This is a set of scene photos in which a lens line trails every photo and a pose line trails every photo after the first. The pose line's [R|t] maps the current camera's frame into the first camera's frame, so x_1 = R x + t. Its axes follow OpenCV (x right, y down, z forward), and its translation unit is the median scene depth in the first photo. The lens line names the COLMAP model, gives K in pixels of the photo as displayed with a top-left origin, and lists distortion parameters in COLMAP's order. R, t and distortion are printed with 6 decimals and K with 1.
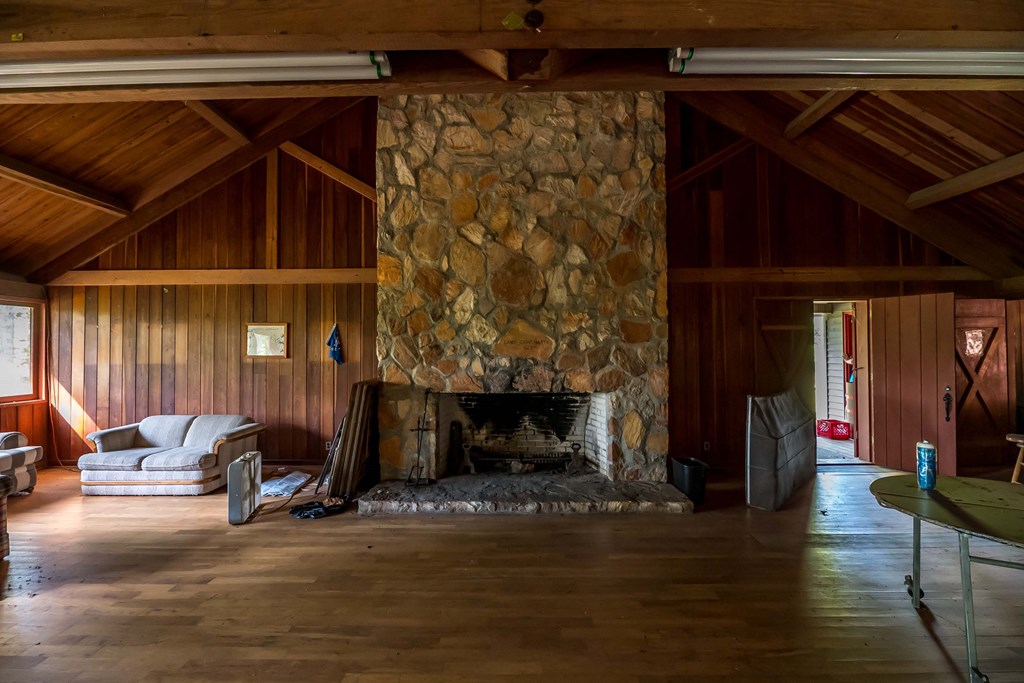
lens RADIAL K [[410.9, 0, 510.9], [0, 410.9, 344.5], [0, 0, 1]] dist [-0.001957, -0.000381]
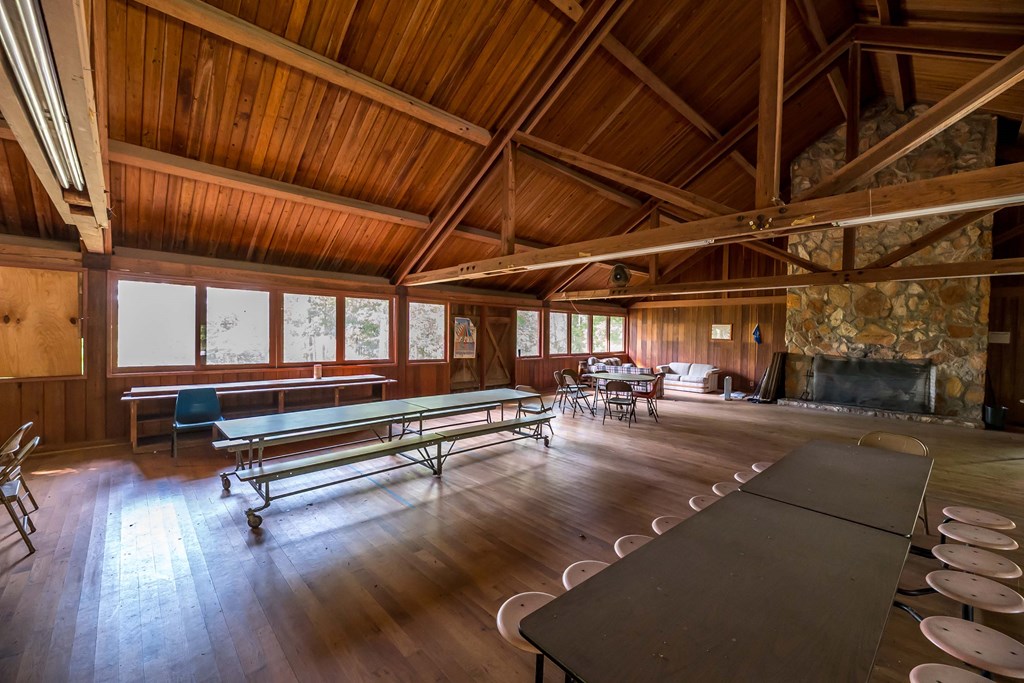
lens RADIAL K [[410.9, 0, 512.6], [0, 410.9, 340.9], [0, 0, 1]] dist [-0.001957, -0.000381]
pose [[0.689191, 0.032579, -0.723847, 0.253490], [-0.012182, 0.999368, 0.033380, -0.025758], [0.724478, -0.014187, 0.689152, -1.553145]]
